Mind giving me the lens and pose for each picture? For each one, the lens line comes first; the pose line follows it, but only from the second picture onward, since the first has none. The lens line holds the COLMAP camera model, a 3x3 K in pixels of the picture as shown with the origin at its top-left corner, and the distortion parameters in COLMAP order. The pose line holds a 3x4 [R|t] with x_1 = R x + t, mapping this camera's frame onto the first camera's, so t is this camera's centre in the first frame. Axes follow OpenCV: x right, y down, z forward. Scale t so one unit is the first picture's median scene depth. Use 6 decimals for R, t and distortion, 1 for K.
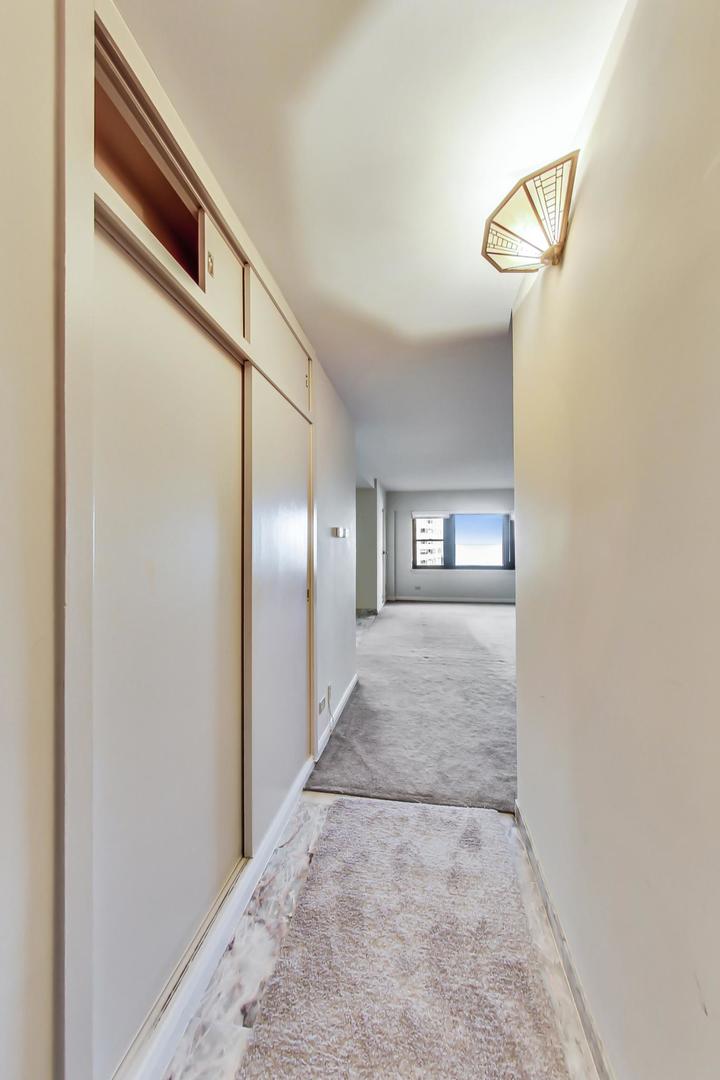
lens RADIAL K [[392.1, 0, 360.0], [0, 392.1, 540.0], [0, 0, 1]] dist [0.002041, 0.000103]
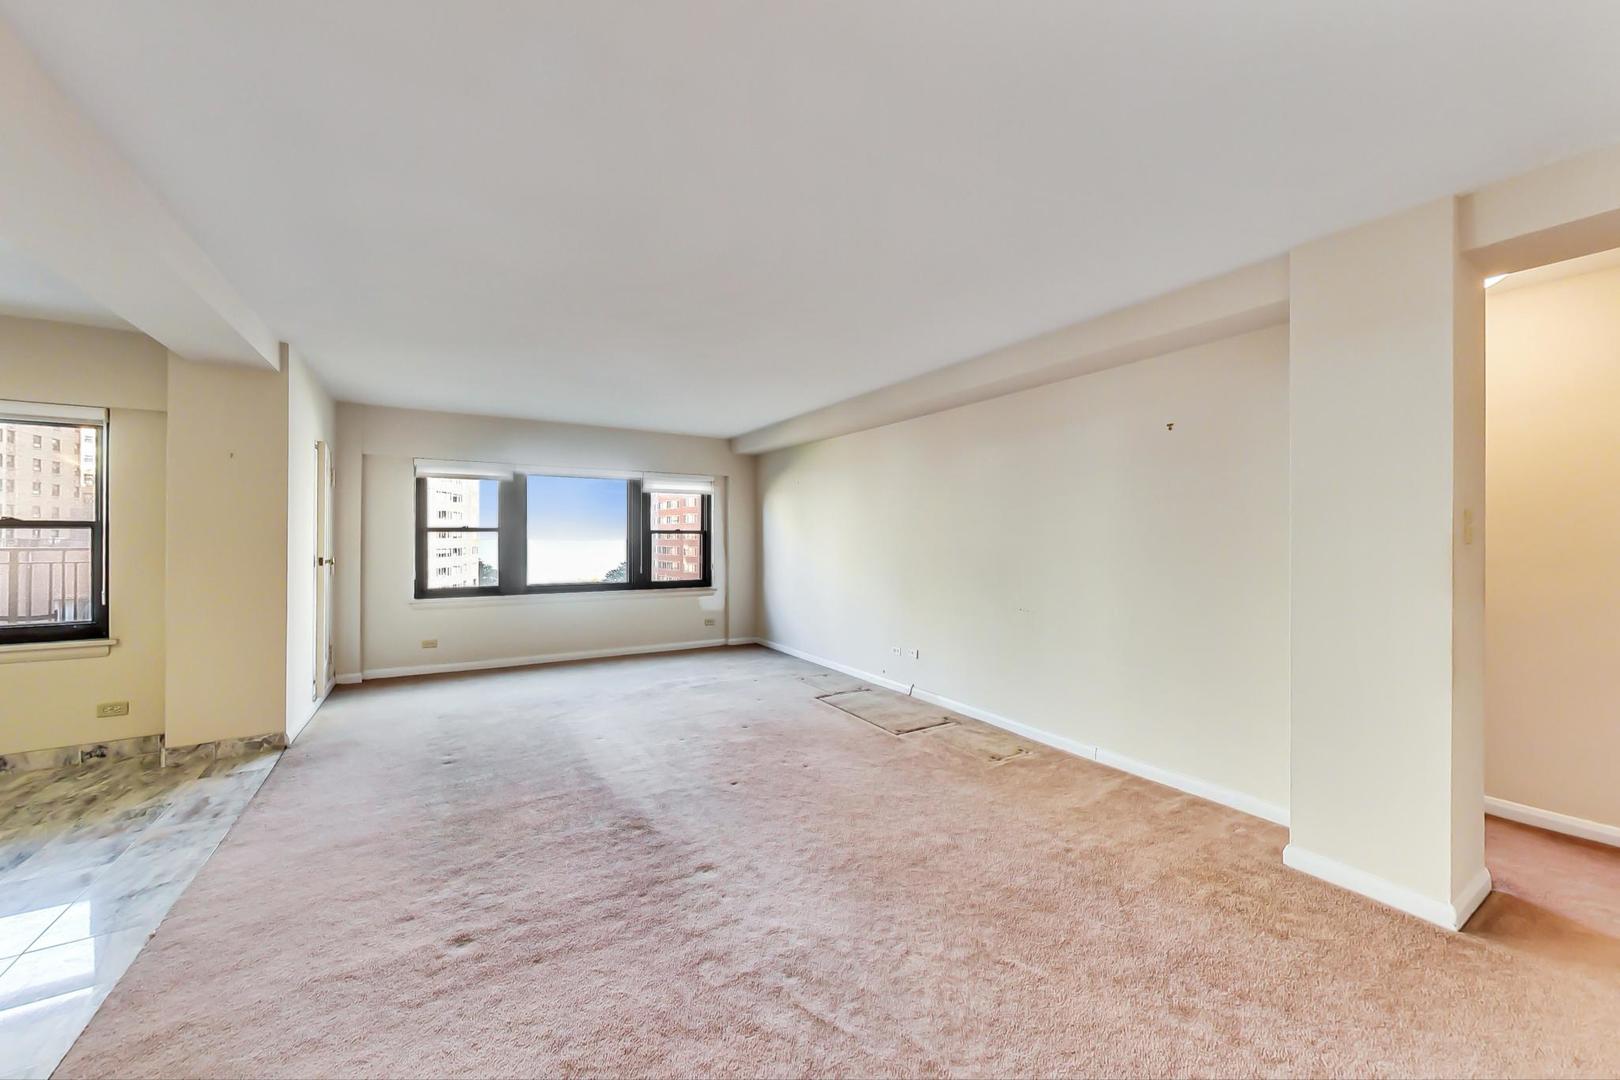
lens RADIAL K [[588.1, 0, 810.0], [0, 588.1, 540.0], [0, 0, 1]] dist [0.002041, 0.000103]
pose [[0.752776, 0.004729, 0.658259, 0.039145], [-0.012347, 0.999900, 0.006936, 0.003157], [-0.658161, -0.013349, 0.752759, 0.268013]]
